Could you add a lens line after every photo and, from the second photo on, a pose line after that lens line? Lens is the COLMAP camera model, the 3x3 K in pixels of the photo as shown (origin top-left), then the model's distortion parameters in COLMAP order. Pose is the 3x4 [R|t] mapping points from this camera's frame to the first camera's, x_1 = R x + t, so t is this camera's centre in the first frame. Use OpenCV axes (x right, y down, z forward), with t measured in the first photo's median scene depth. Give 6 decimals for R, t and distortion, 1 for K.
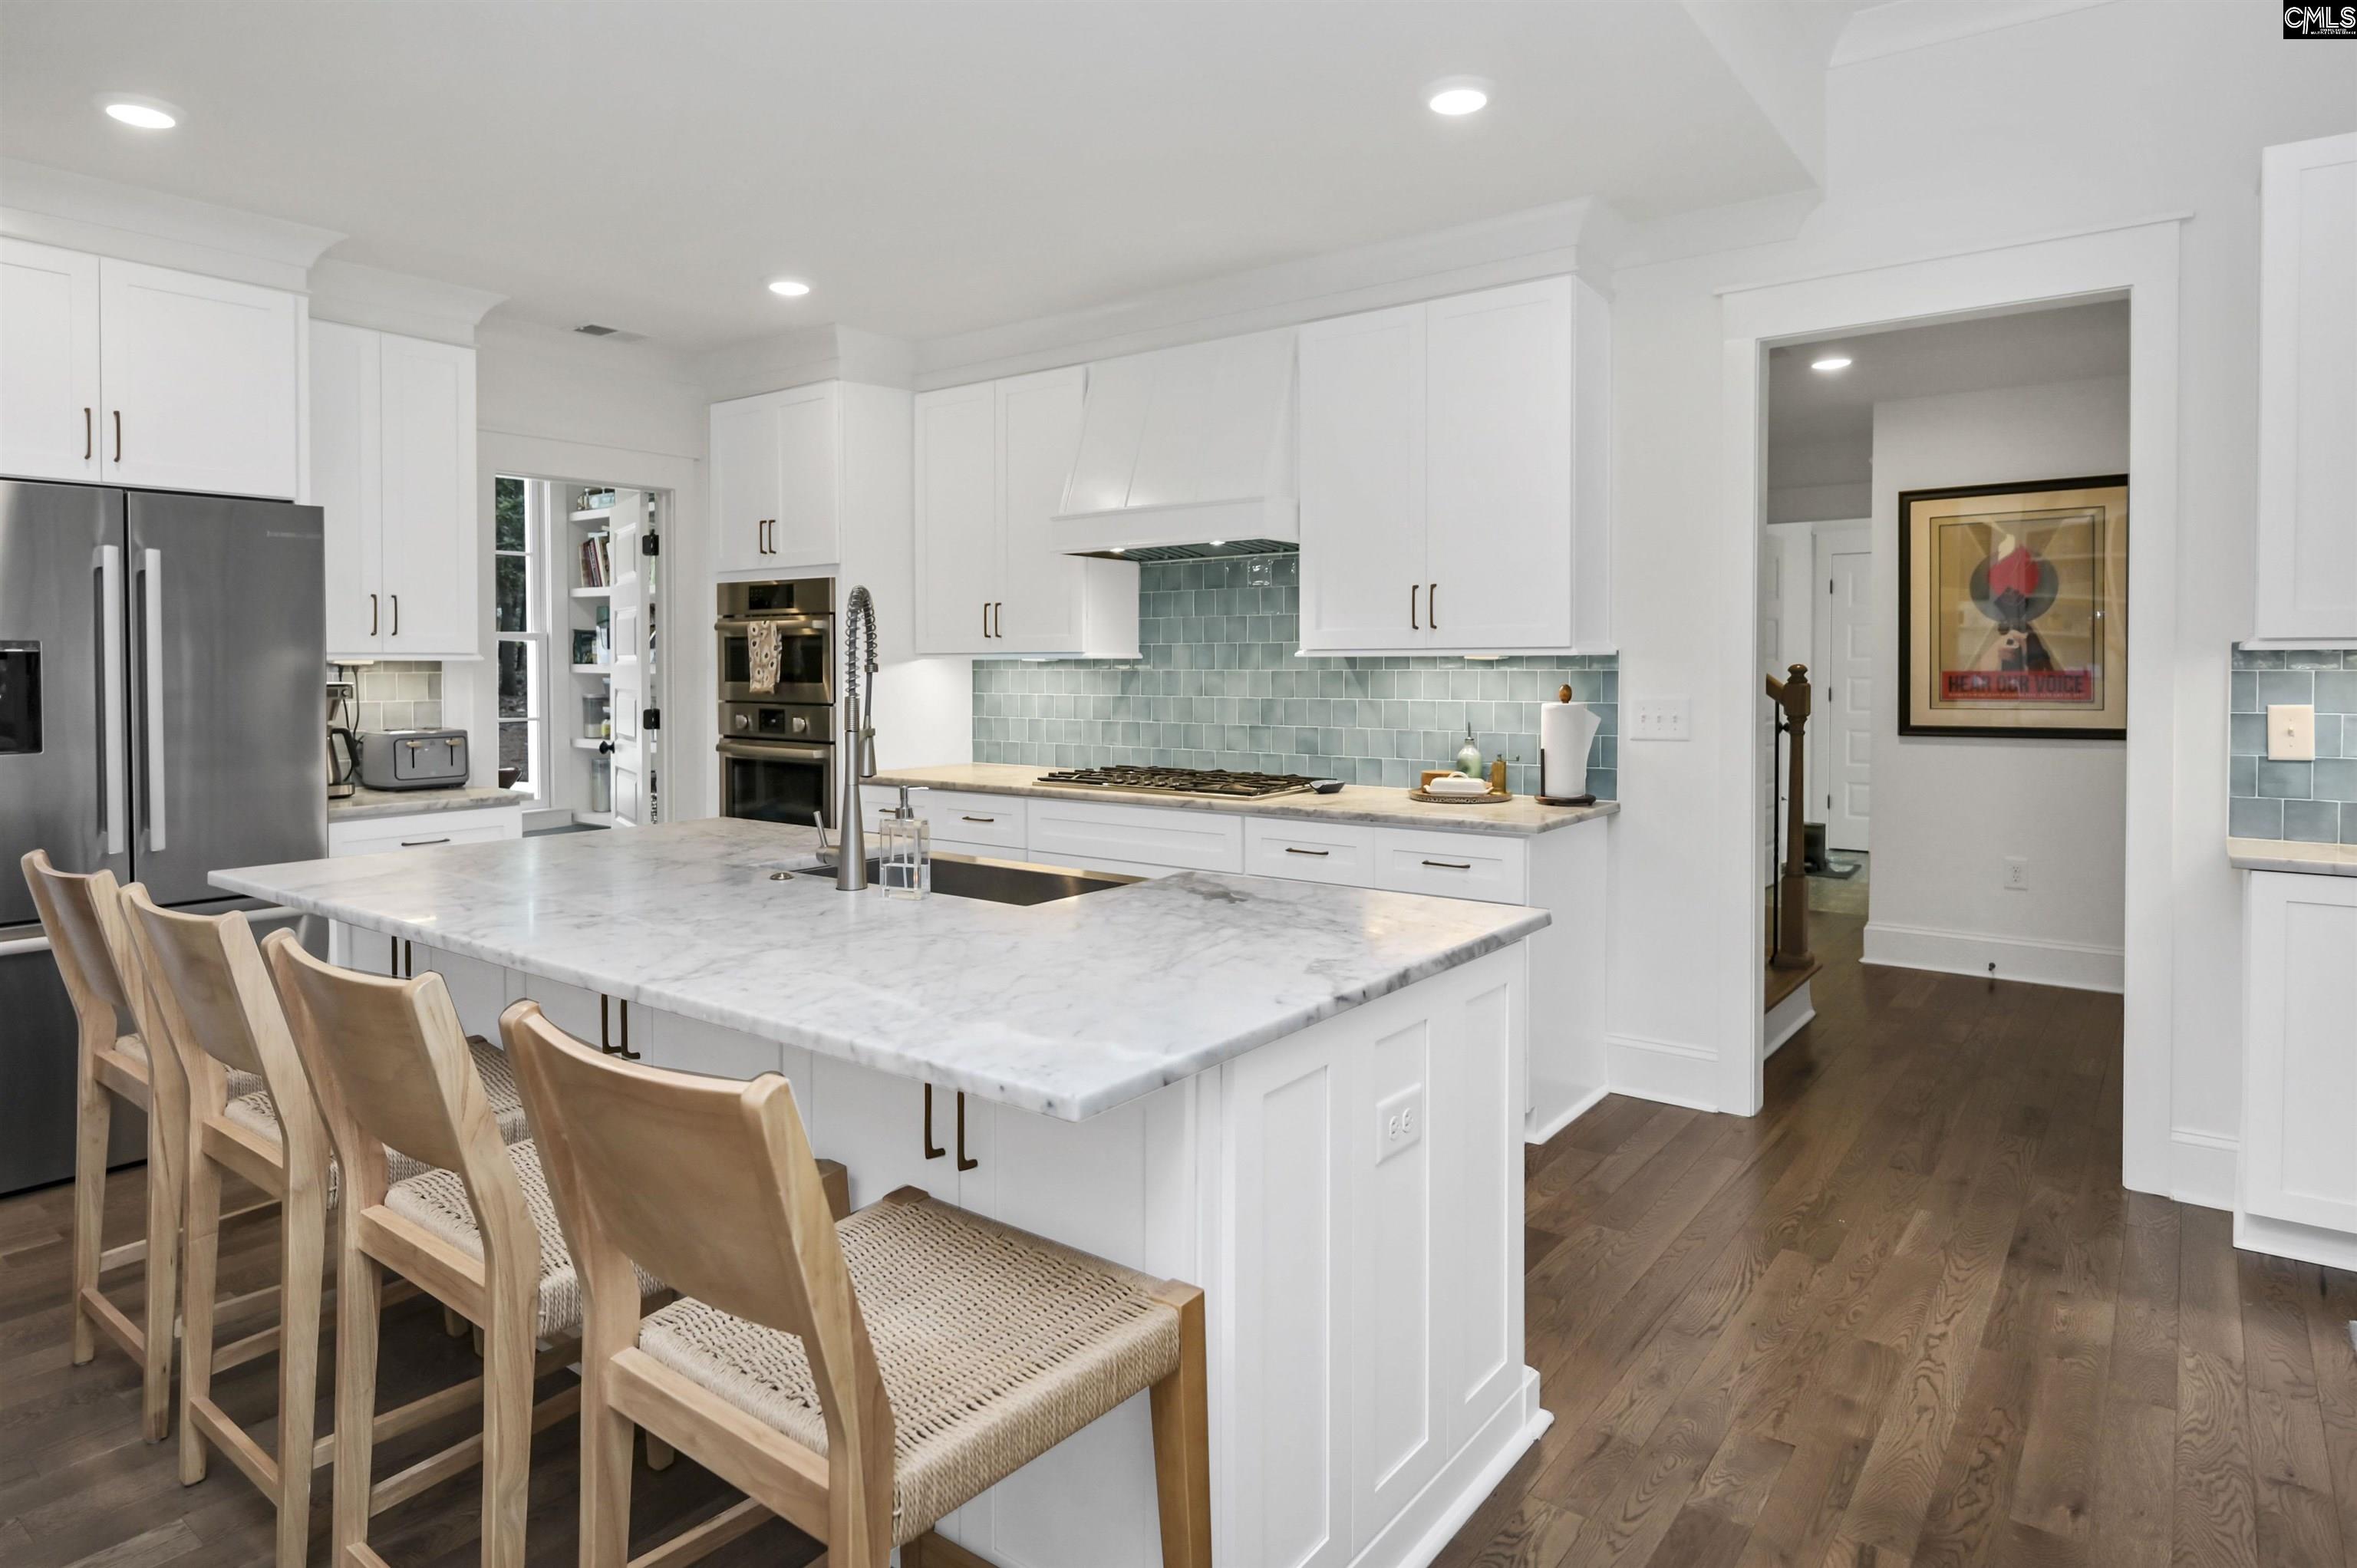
lens RADIAL K [[1324.7, 0, 1174.5], [0, 1324.7, 703.5], [0, 0, 1]] dist [-0.001226, 0.000206]
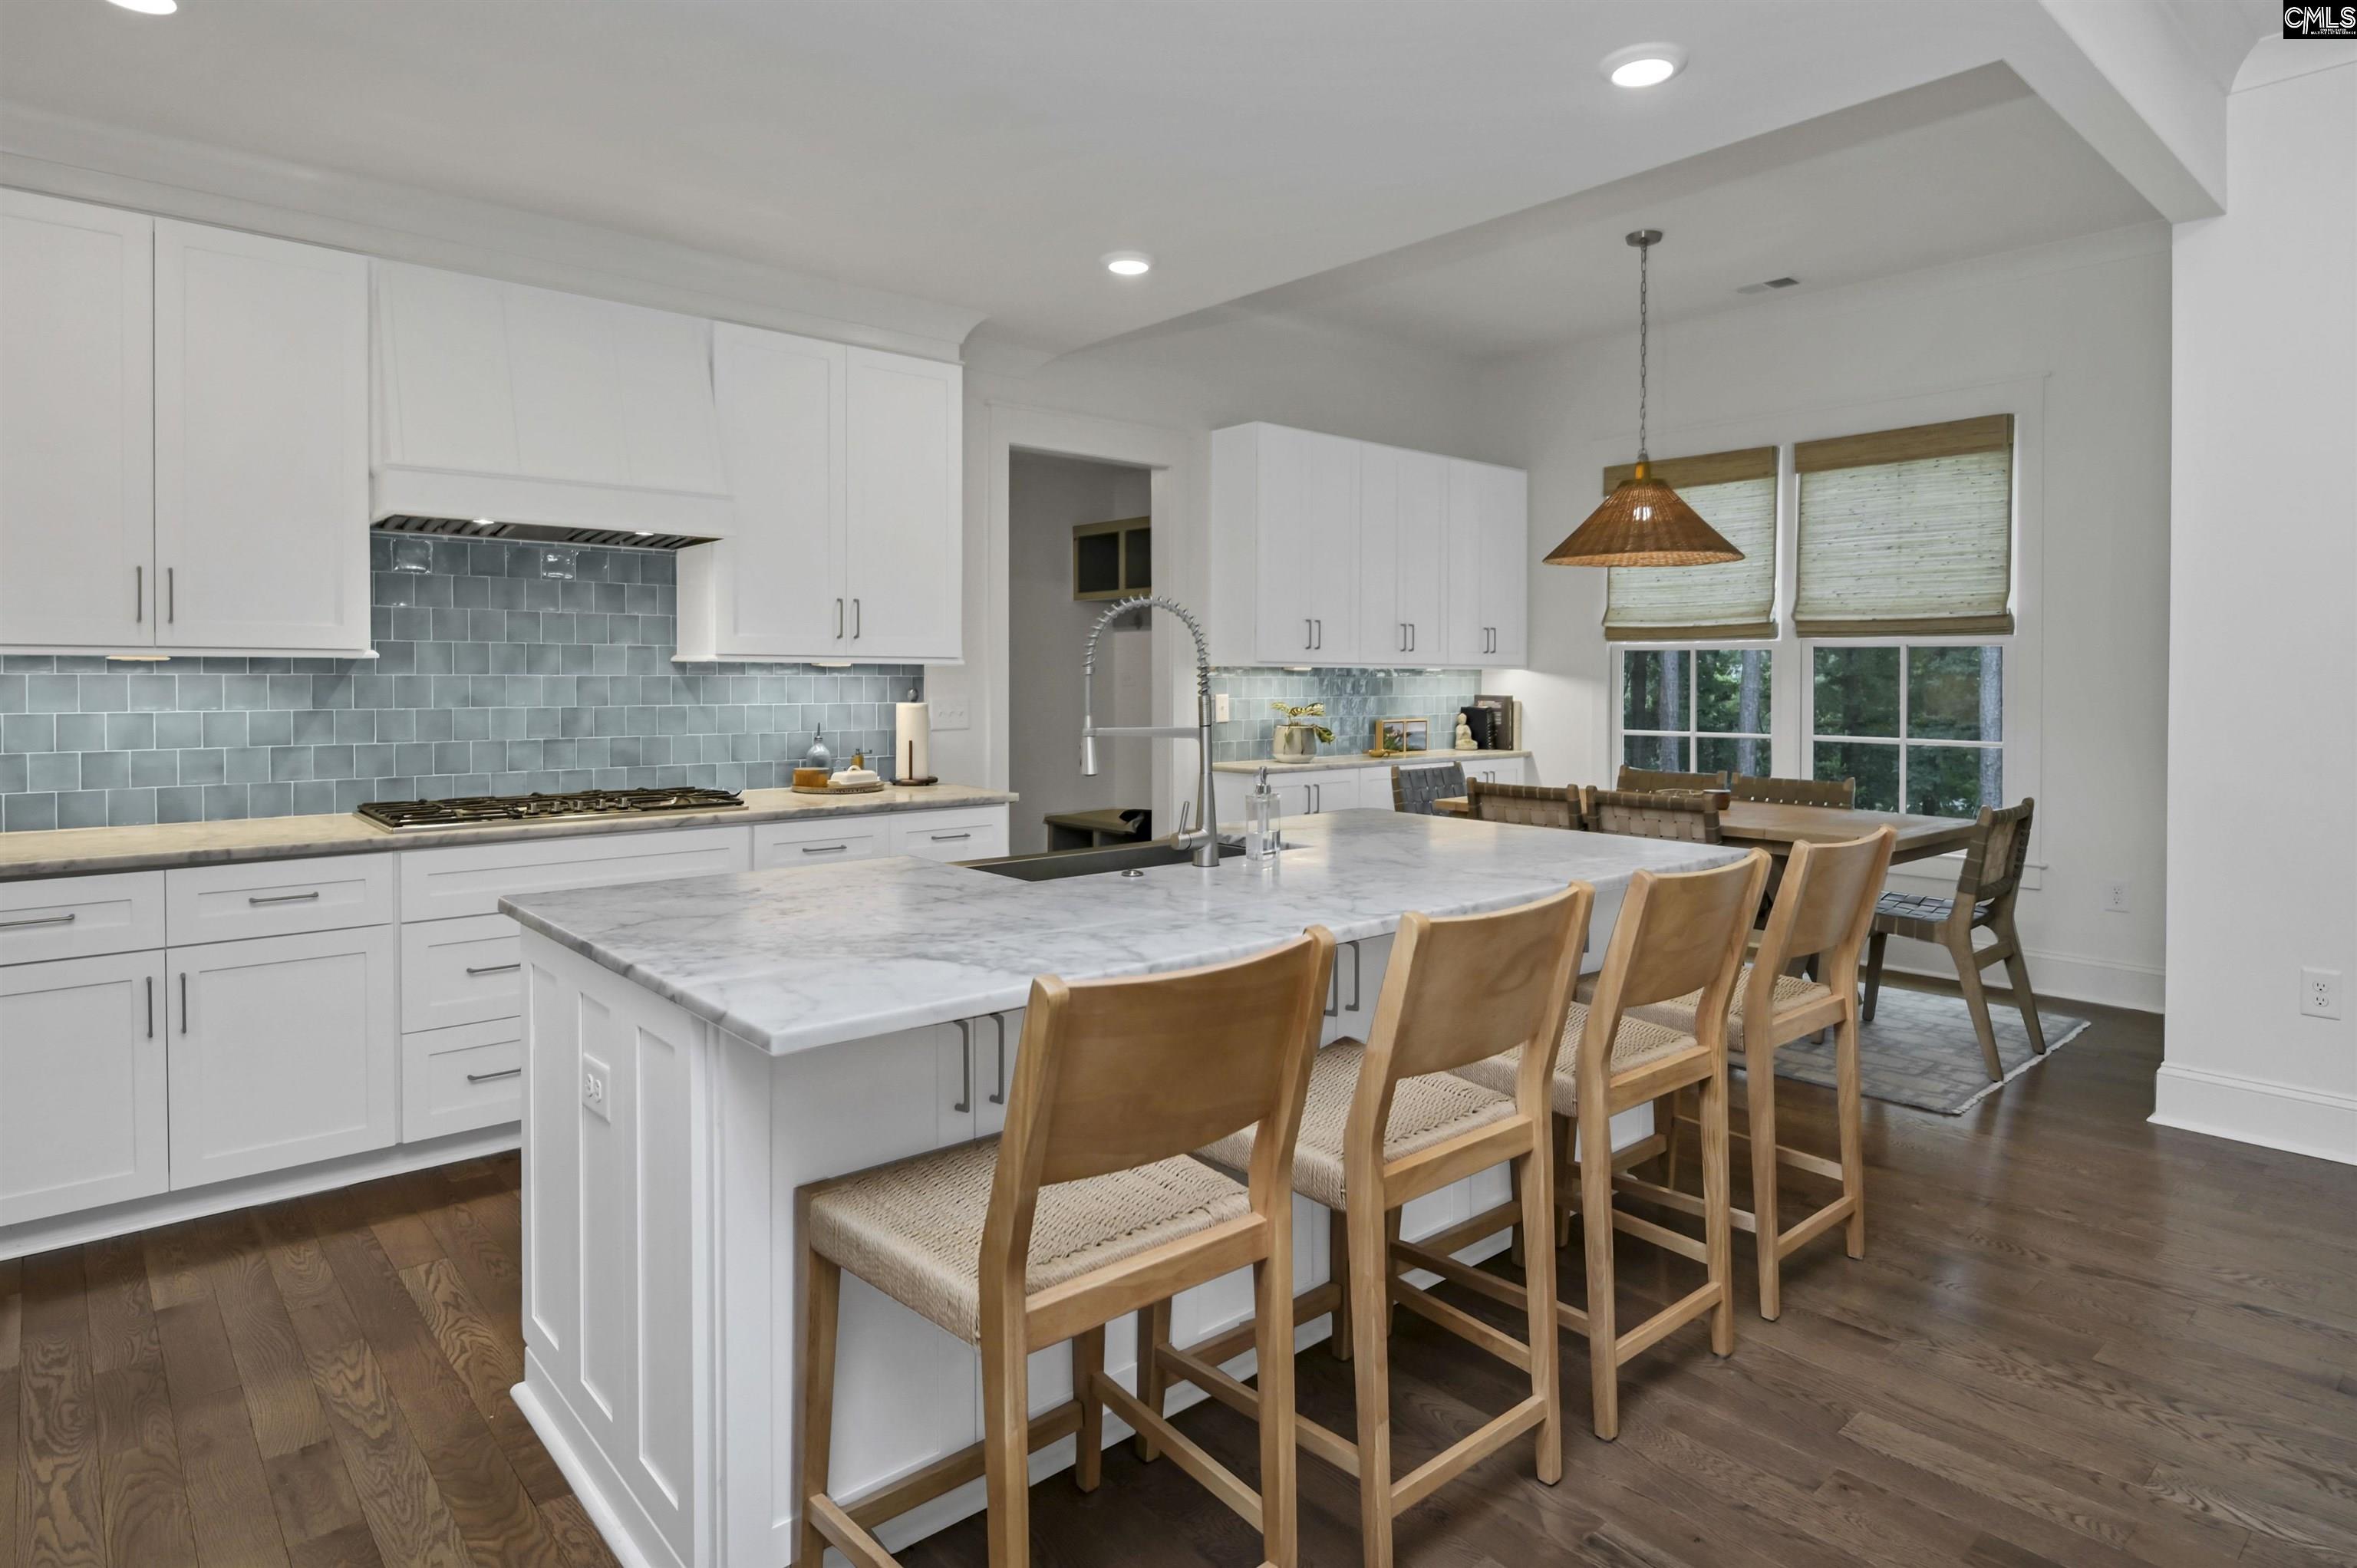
lens RADIAL K [[1294.1, 0, 1206.6], [0, 1294.1, 698.7], [0, 0, 1]] dist [-0.004174, -0.000709]
pose [[0.177063, -0.011700, 0.984130, -0.725326], [0.026740, 0.999617, 0.007073, -0.004589], [-0.983836, 0.025063, 0.177308, 0.448214]]
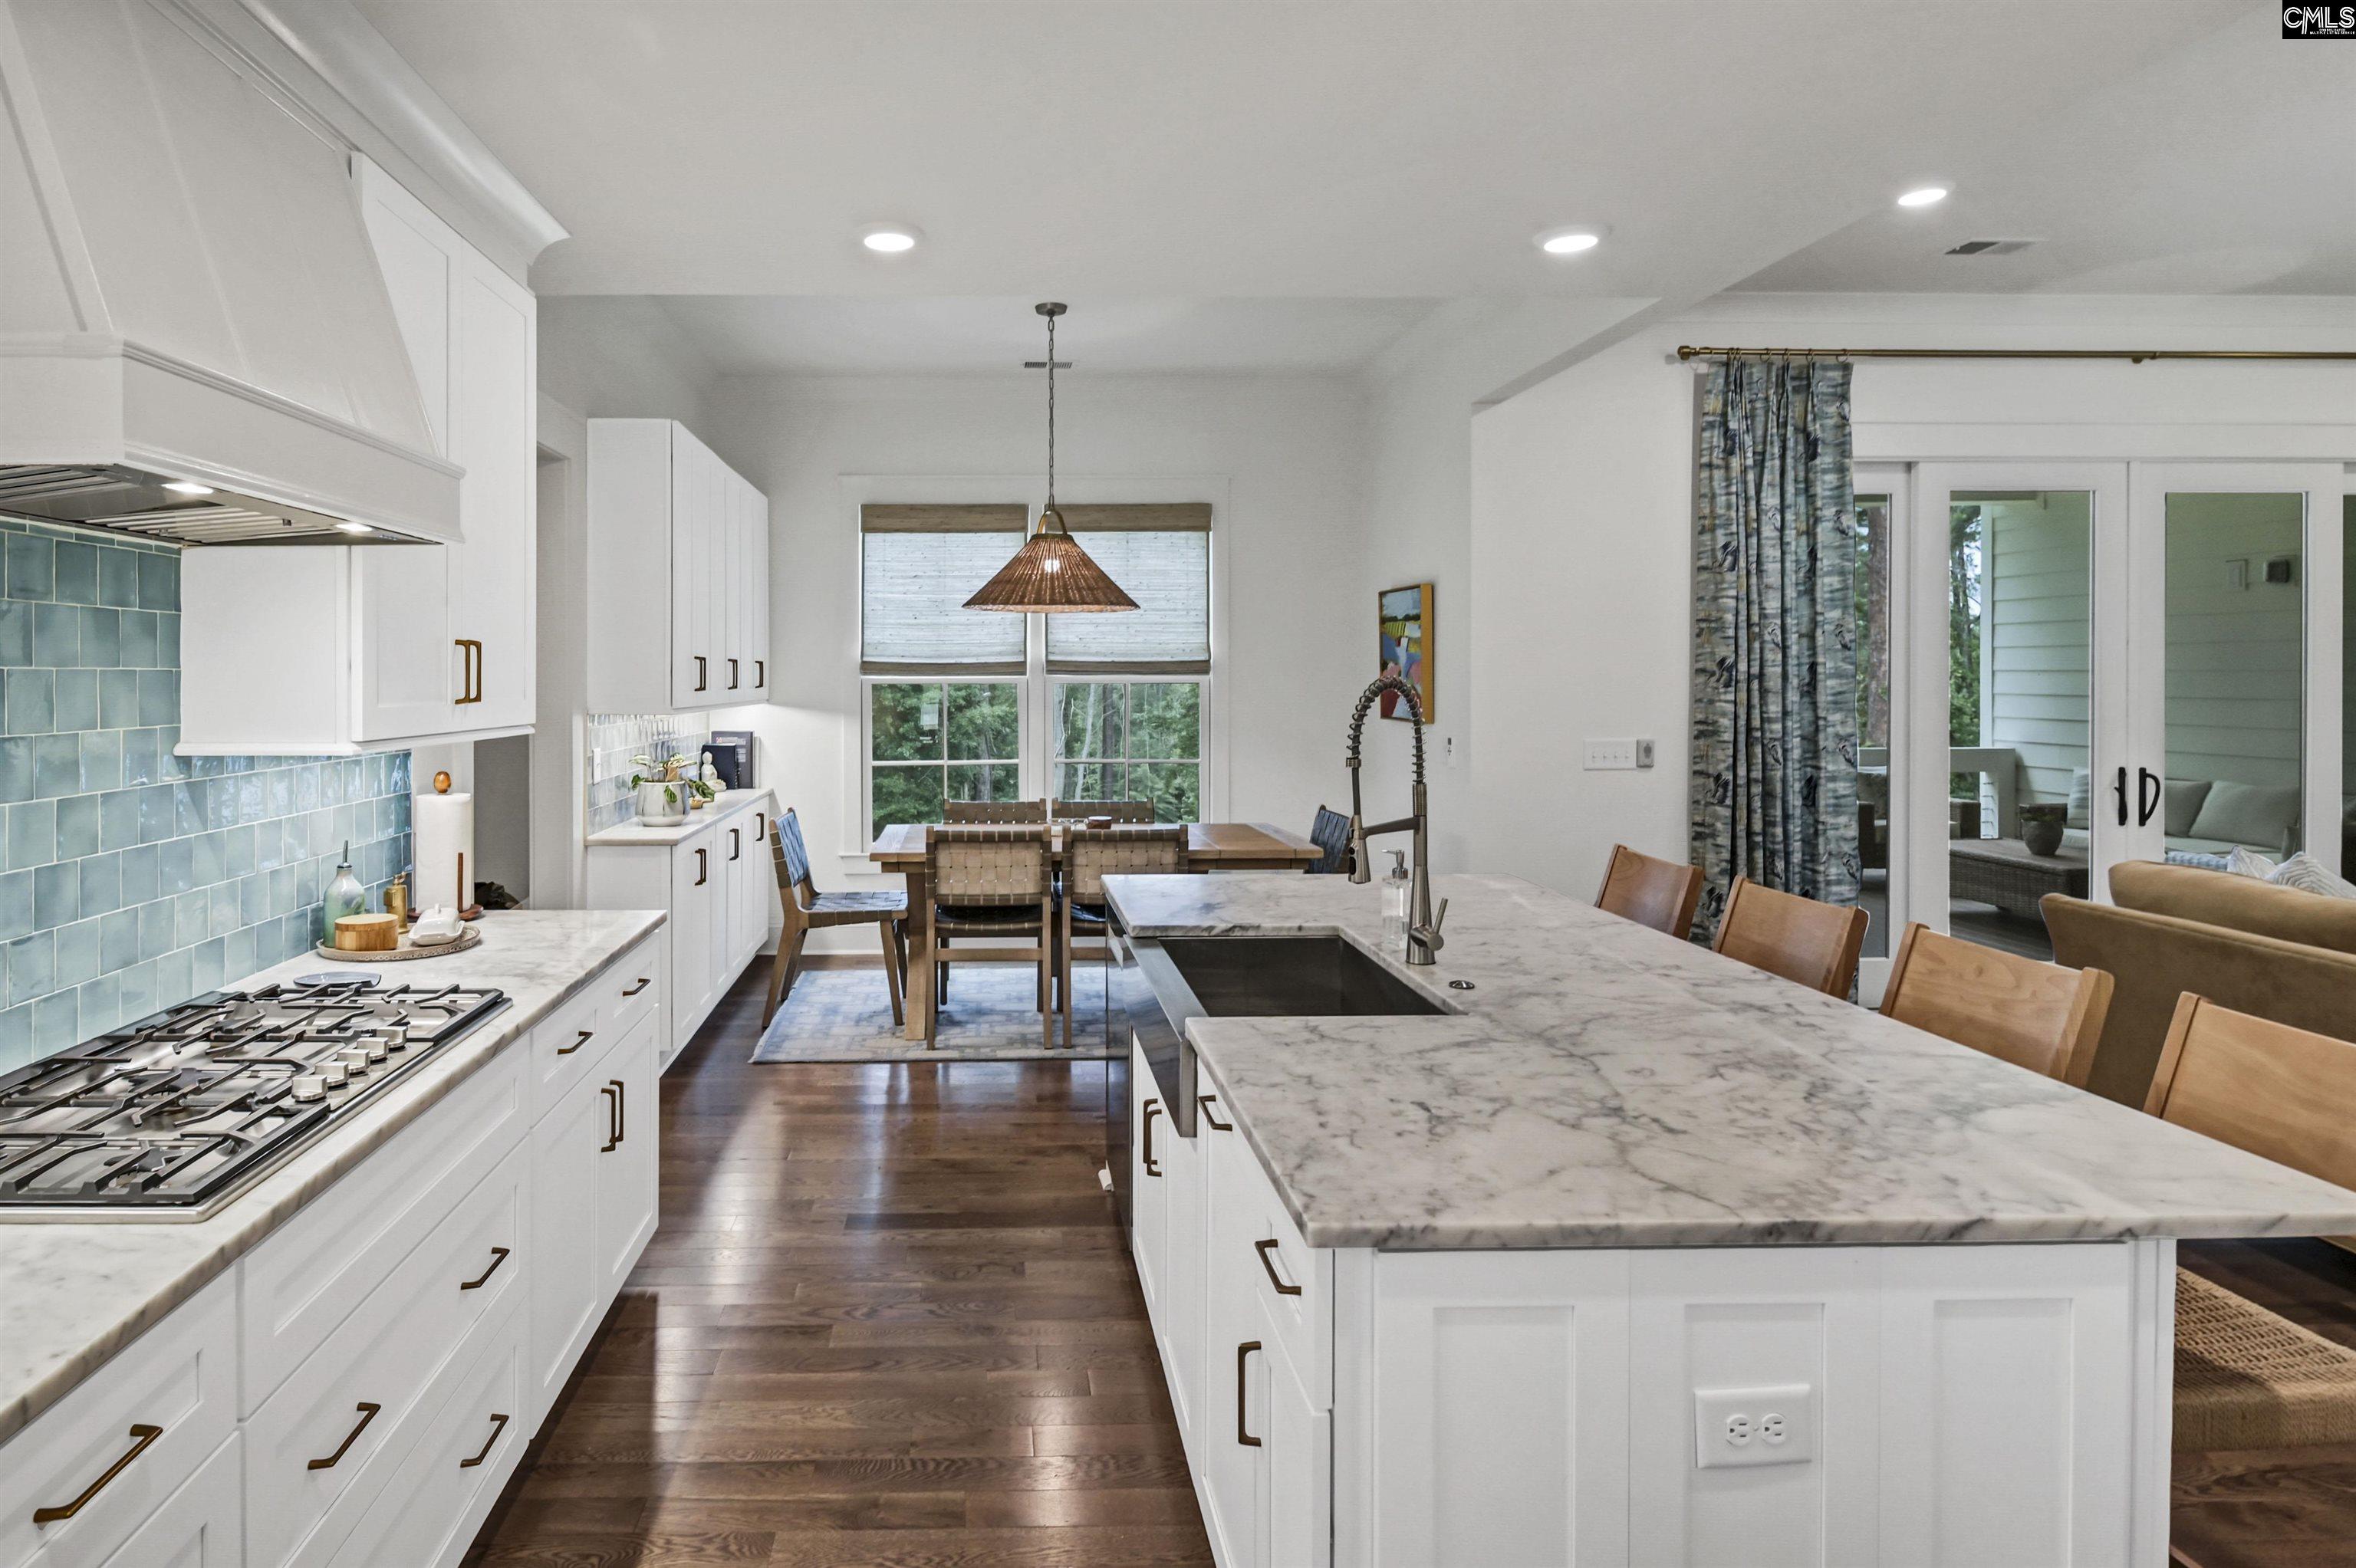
lens RADIAL K [[1290.7, 0, 1016.8], [0, 1290.7, 695.3], [0, 0, 1]] dist [0.001766, -0.000044]
pose [[-0.630370, -0.005028, 0.776278, -0.462909], [0.028987, 0.999129, 0.030009, -0.063758], [-0.775753, 0.041419, -0.629676, 1.055363]]
